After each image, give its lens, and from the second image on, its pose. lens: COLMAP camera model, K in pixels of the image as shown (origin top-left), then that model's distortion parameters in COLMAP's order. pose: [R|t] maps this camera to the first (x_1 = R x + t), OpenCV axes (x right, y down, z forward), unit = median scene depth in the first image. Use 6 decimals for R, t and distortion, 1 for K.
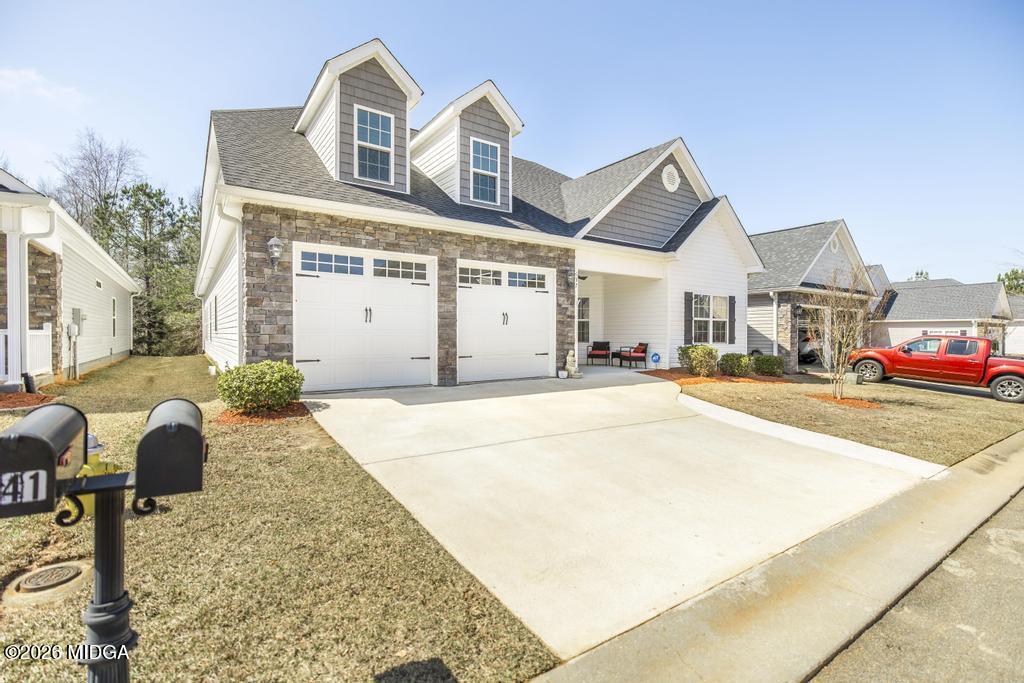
lens RADIAL K [[465.5, 0, 511.1], [0, 465.5, 340.3], [0, 0, 1]] dist [0.003529, 0.000741]
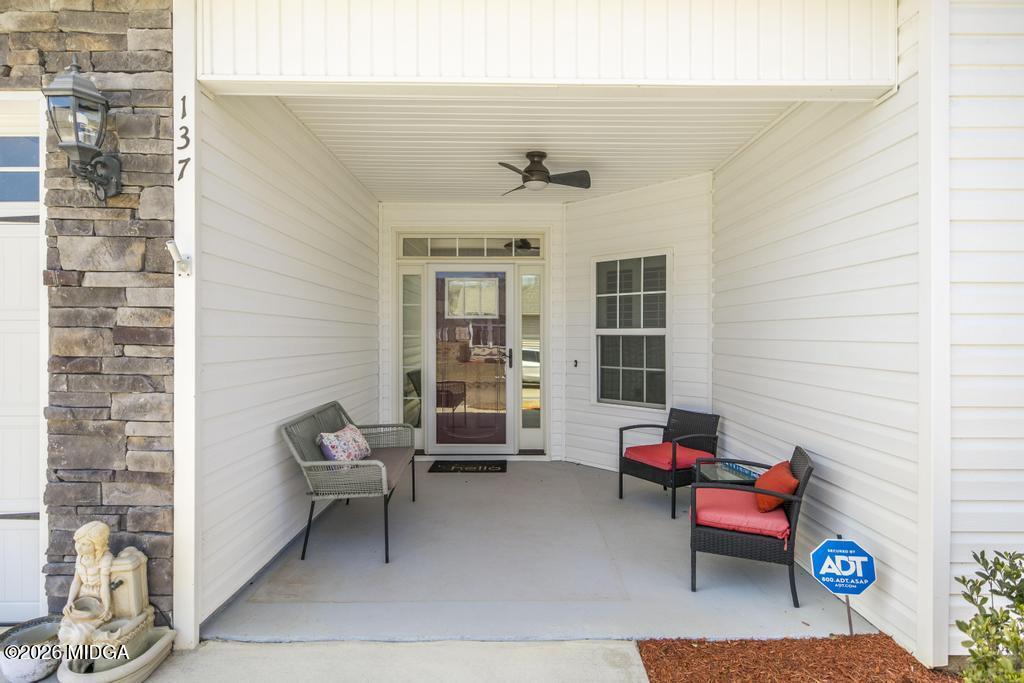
lens RADIAL K [[540.7, 0, 511.0], [0, 540.7, 339.6], [0, 0, 1]] dist [-0.000537, -0.000101]
pose [[0.820261, 0.005260, -0.571965, 0.406187], [-0.009478, 0.999945, -0.004397, -0.053358], [0.571911, 0.009028, 0.820266, 0.975401]]
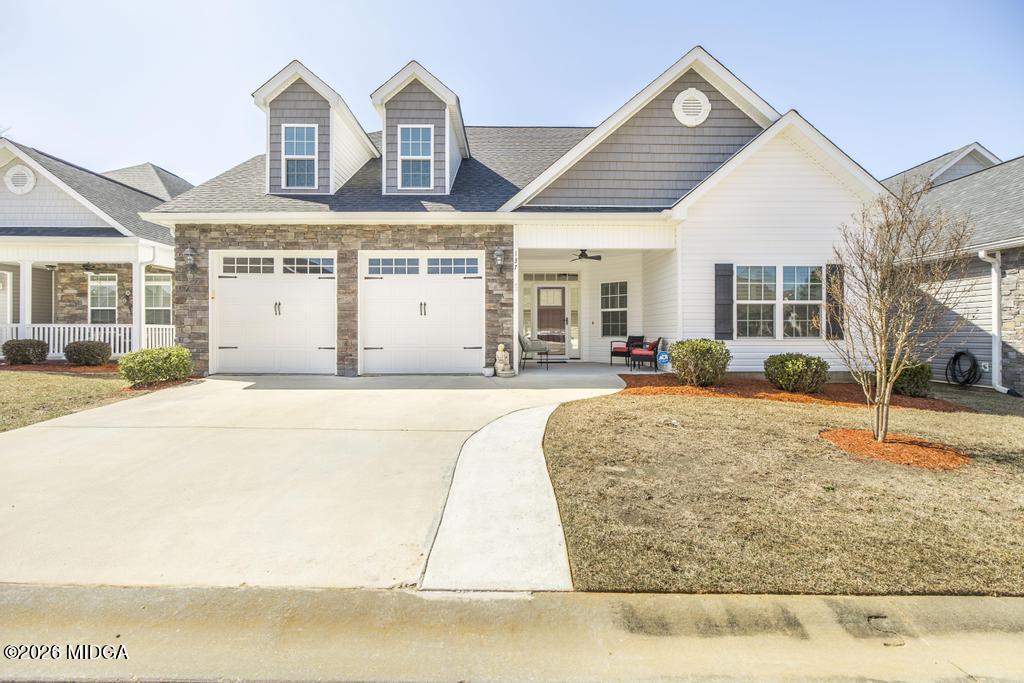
lens RADIAL K [[465.5, 0, 513.1], [0, 465.5, 336.0], [0, 0, 1]] dist [0.003529, 0.000741]
pose [[0.825897, 0.001526, -0.563819, 0.665150], [-0.006411, 0.999957, -0.006685, 0.013230], [0.563785, 0.009136, 0.825871, 0.327996]]
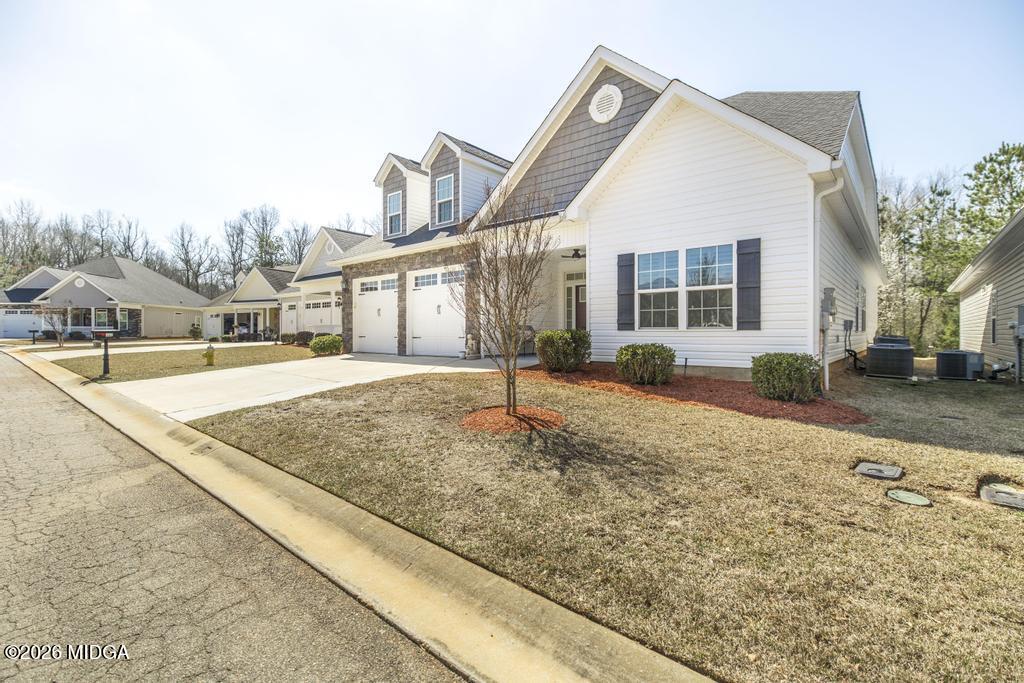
lens RADIAL K [[465.5, 0, 504.0], [0, 465.5, 337.6], [0, 0, 1]] dist [0.003529, 0.000741]
pose [[0.252338, 0.008582, -0.967601, 1.298086], [-0.009621, 0.999933, 0.006359, 0.022271], [0.967591, 0.007705, 0.252404, 0.846496]]
